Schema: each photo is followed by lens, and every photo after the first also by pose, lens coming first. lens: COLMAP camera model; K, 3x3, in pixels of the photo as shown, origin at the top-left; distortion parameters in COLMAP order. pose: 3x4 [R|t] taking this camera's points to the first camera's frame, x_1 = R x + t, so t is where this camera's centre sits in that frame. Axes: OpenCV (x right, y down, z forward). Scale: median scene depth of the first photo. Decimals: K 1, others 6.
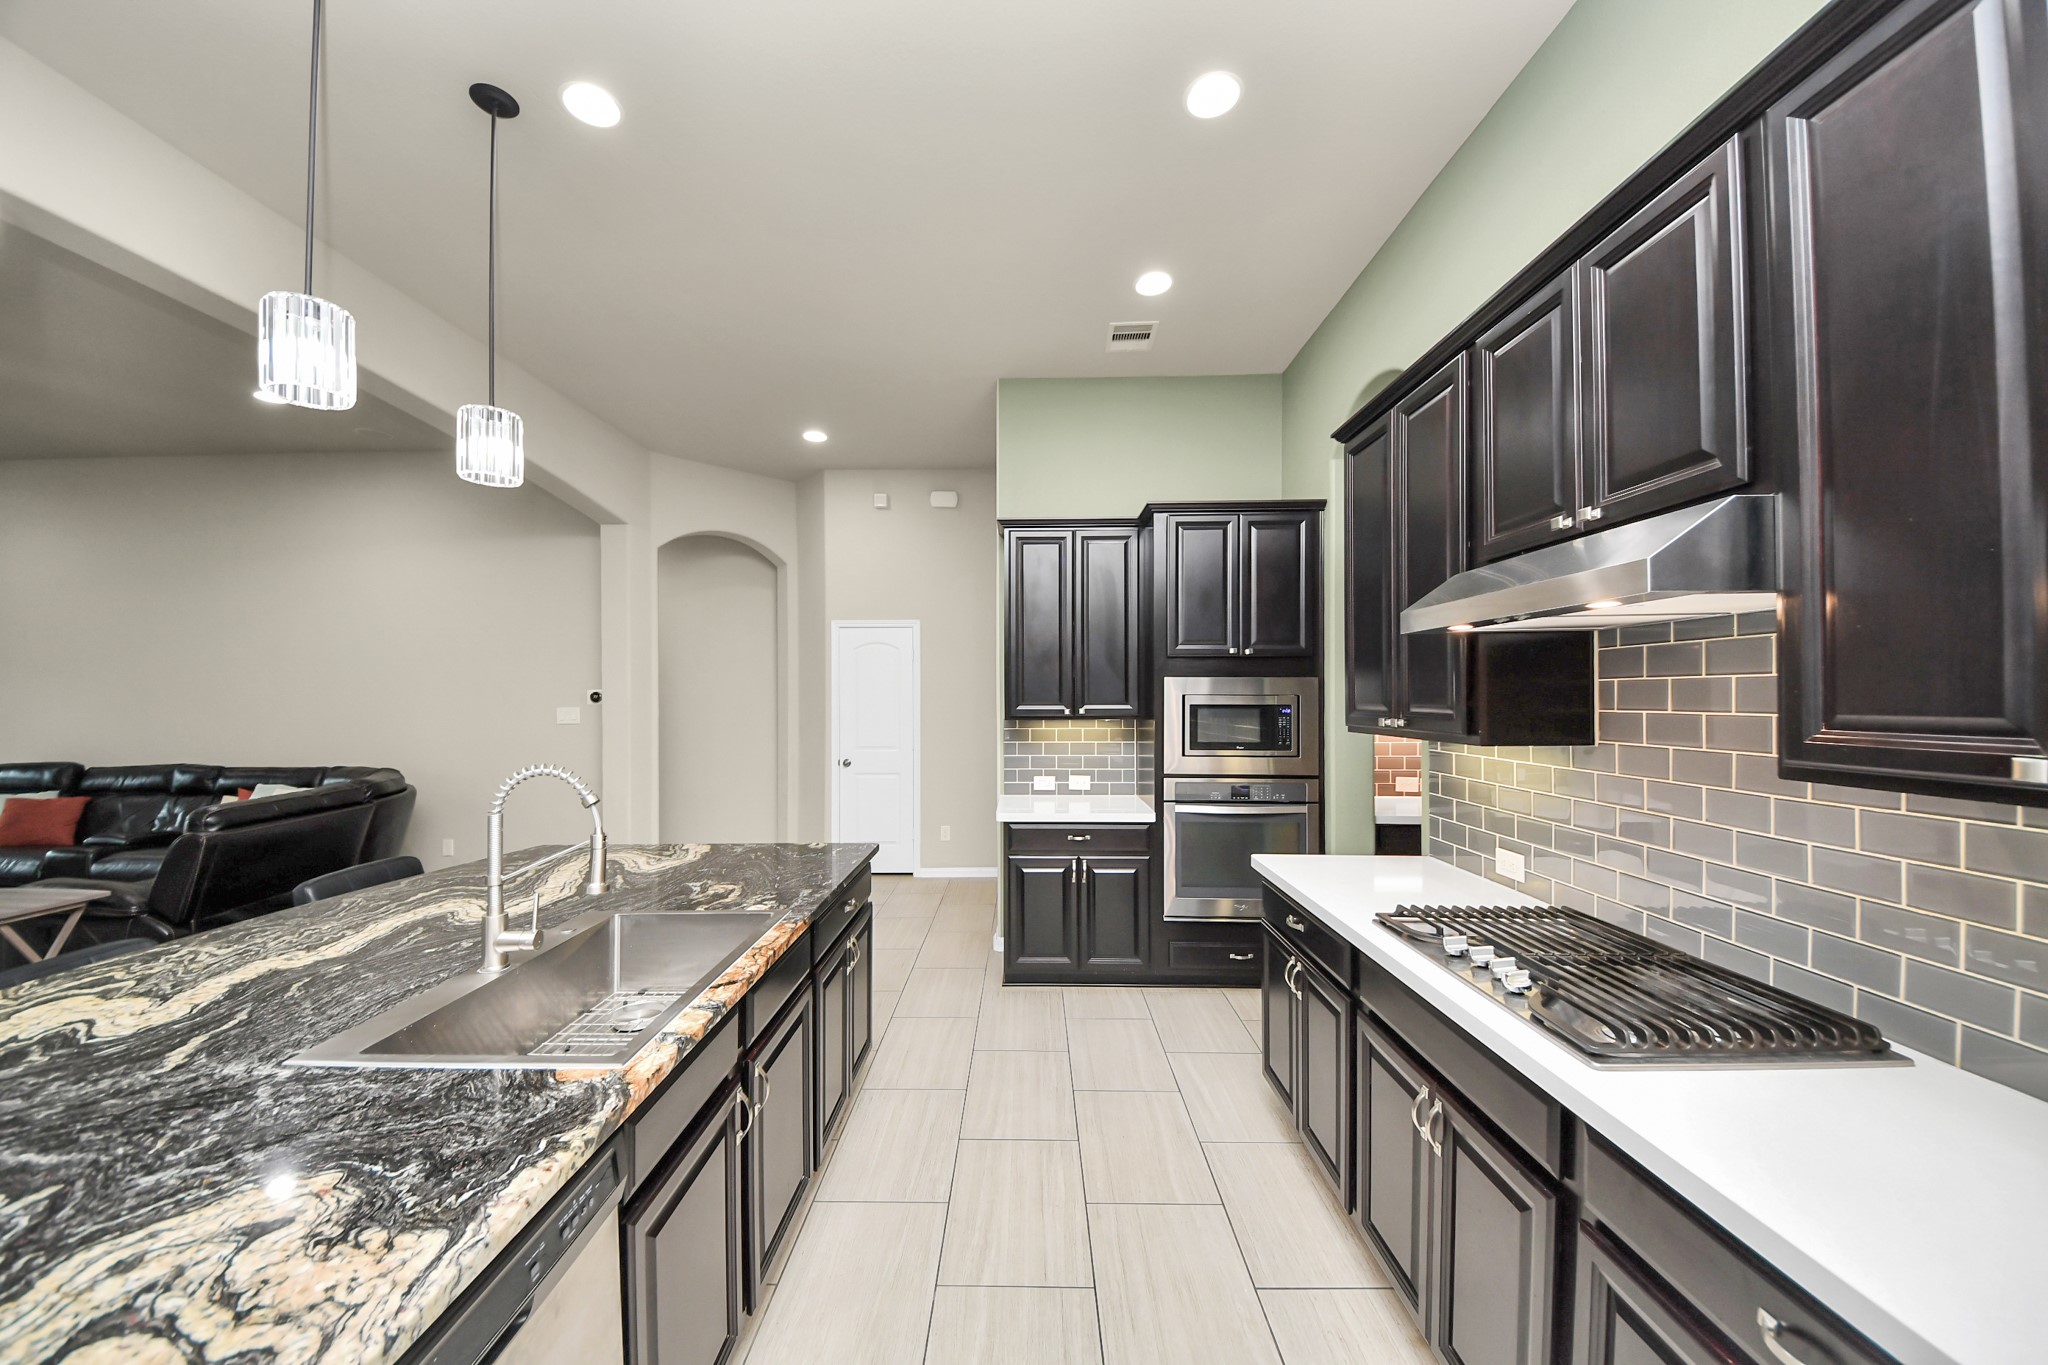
lens RADIAL K [[723.4, 0, 1019.2], [0, 723.4, 689.6], [0, 0, 1]] dist [0.019510, -0.013115]
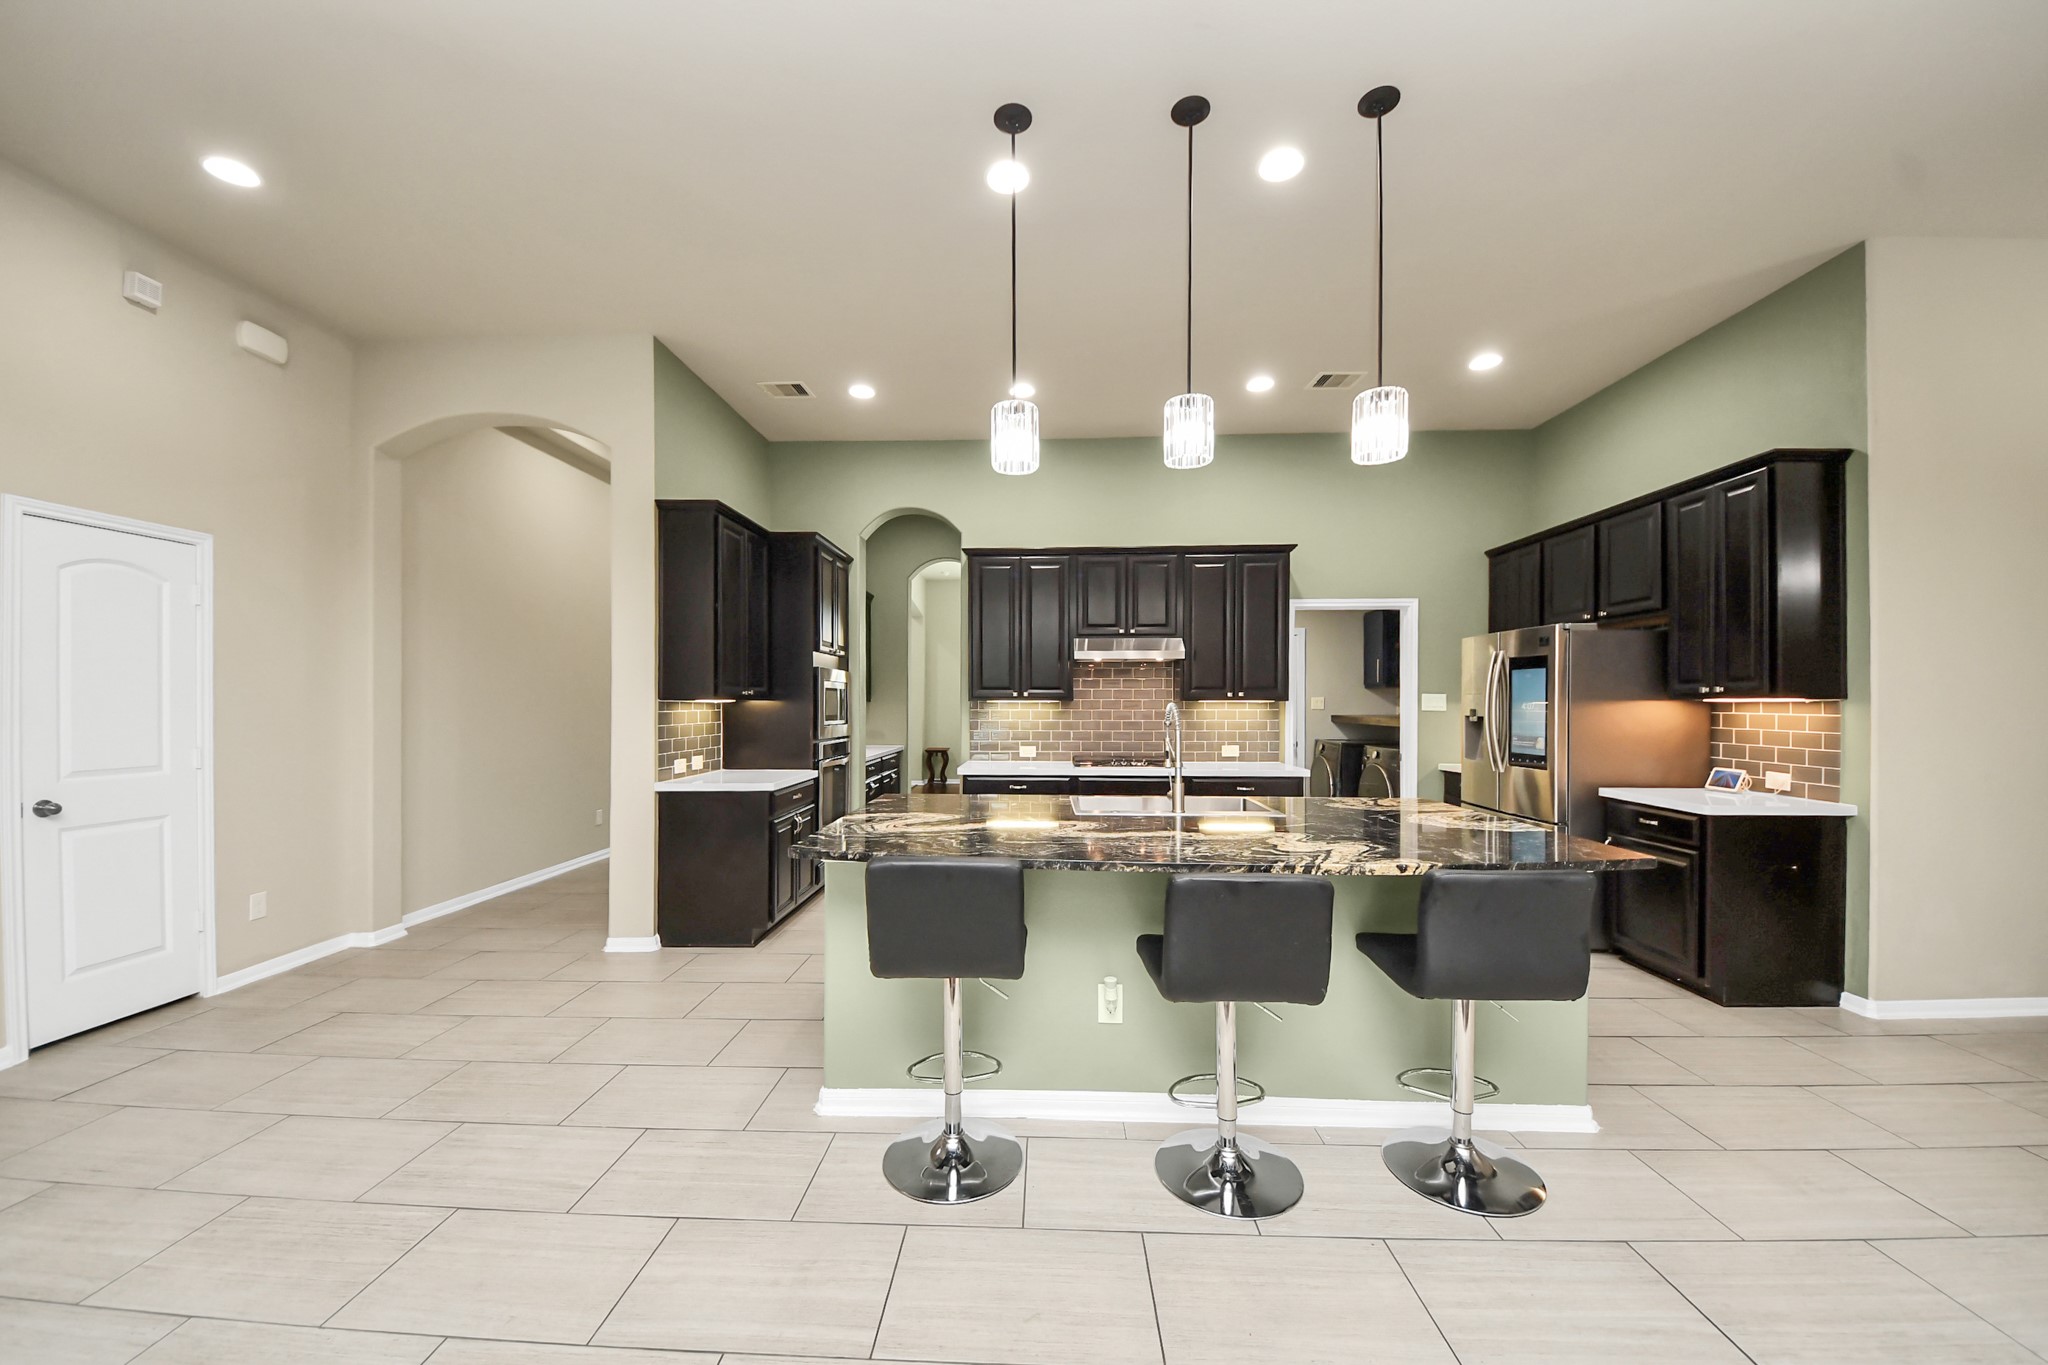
lens RADIAL K [[729.3, 0, 1023.6], [0, 729.3, 699.1], [0, 0, 1]] dist [0.019960, -0.013333]
pose [[0.027516, 0.009583, 0.999575, -1.851502], [-0.006380, 0.999935, -0.009411, 0.083917], [-0.999601, -0.006118, 0.027575, 0.964745]]
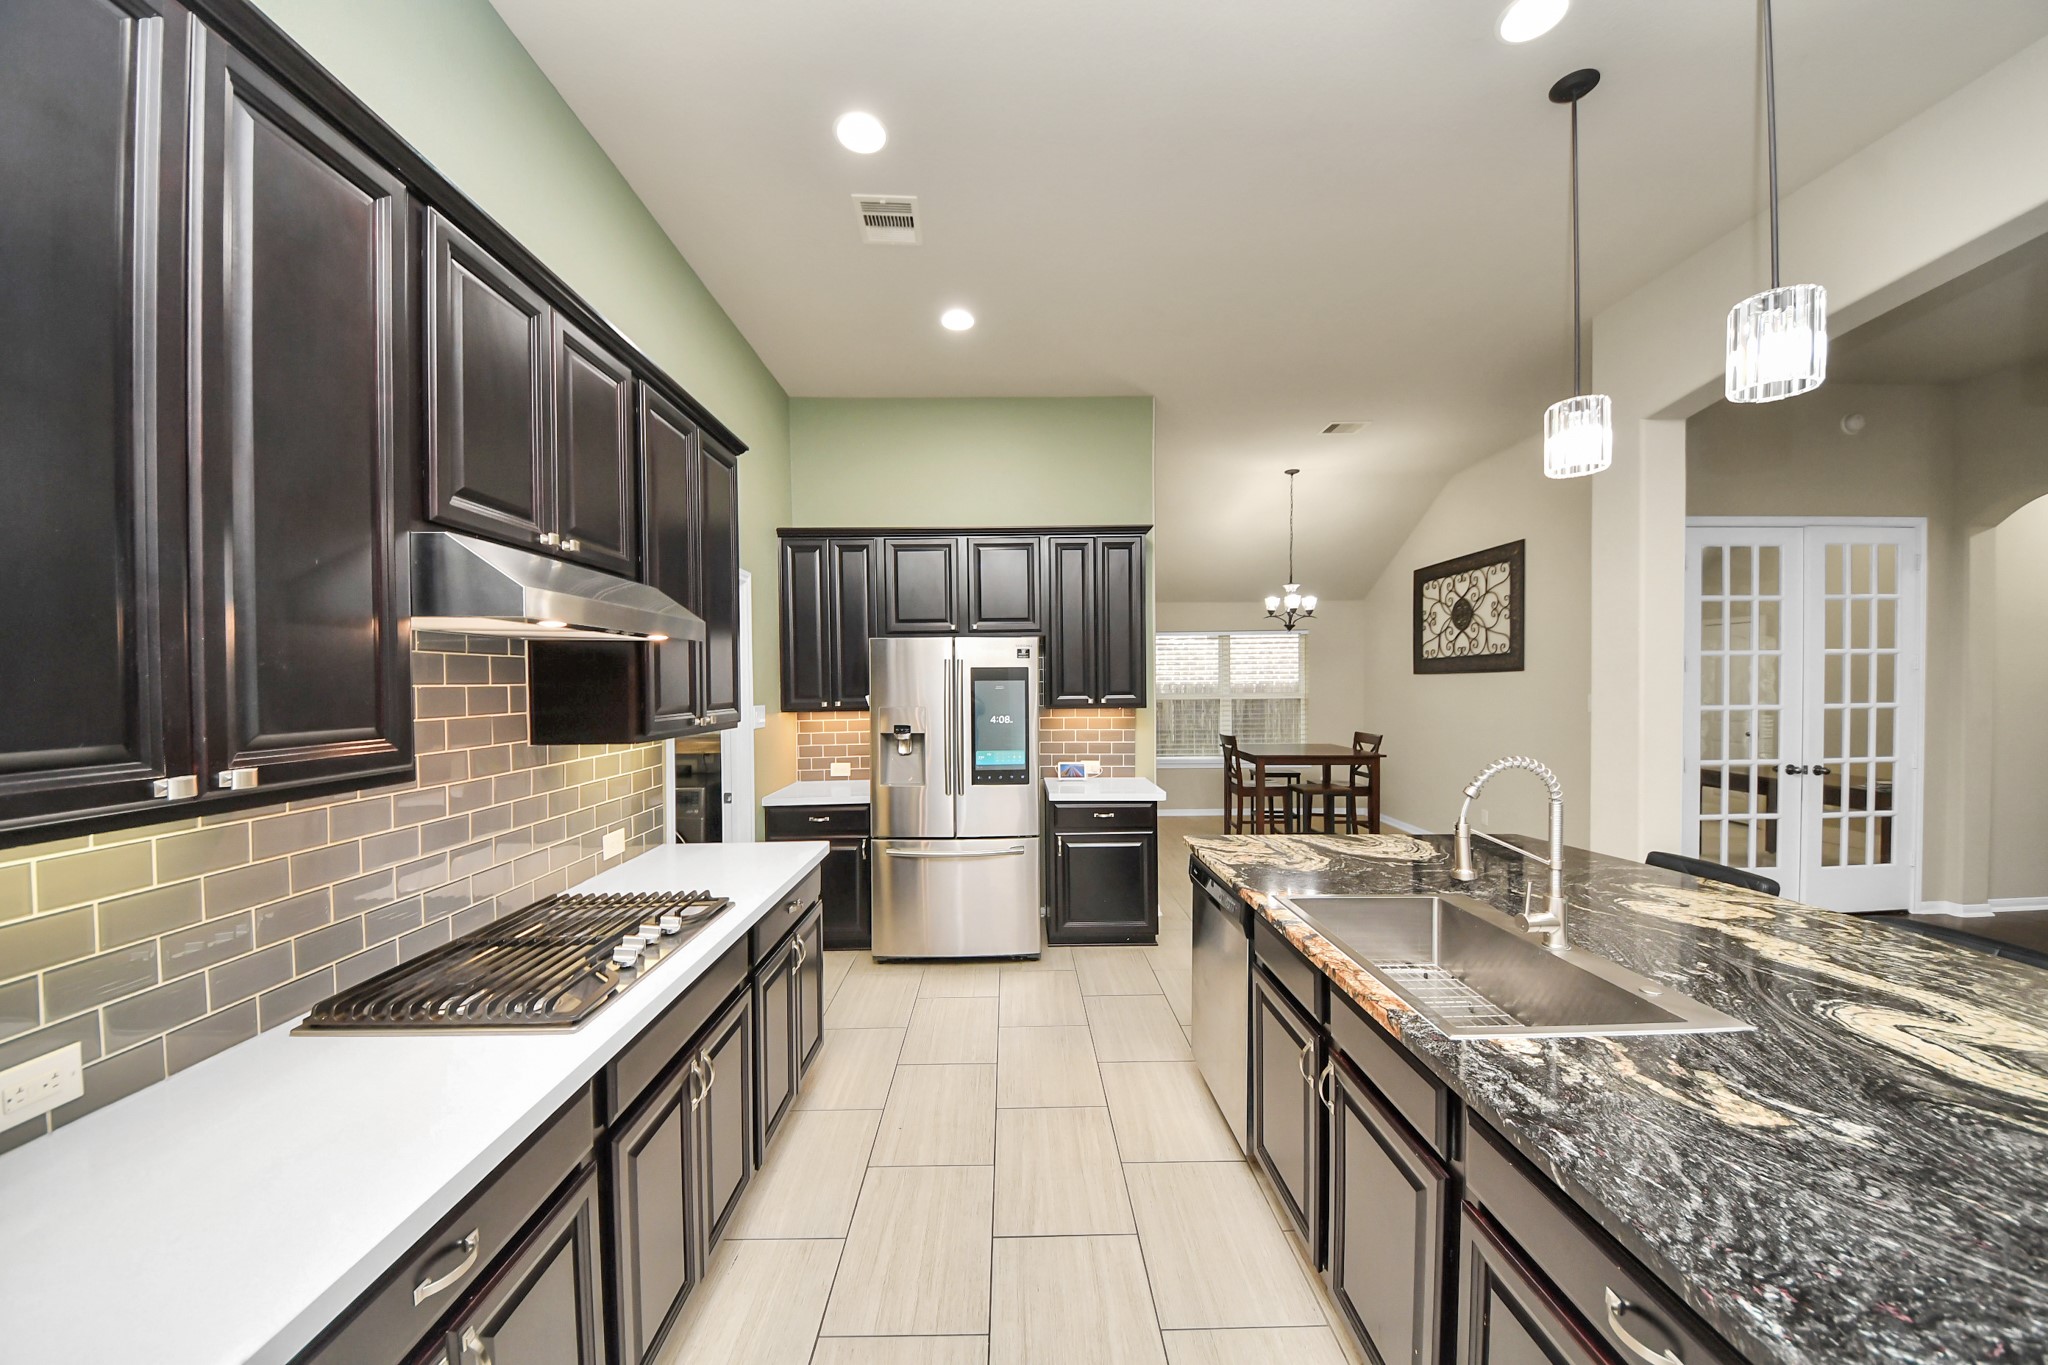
lens RADIAL K [[729.3, 0, 1023.6], [0, 729.3, 699.1], [0, 0, 1]] dist [0.019960, -0.013333]
pose [[-0.999054, 0.011170, -0.042031, 0.072555], [0.010300, 0.999729, 0.020856, -0.006989], [0.042253, 0.020404, -0.998899, 1.467048]]
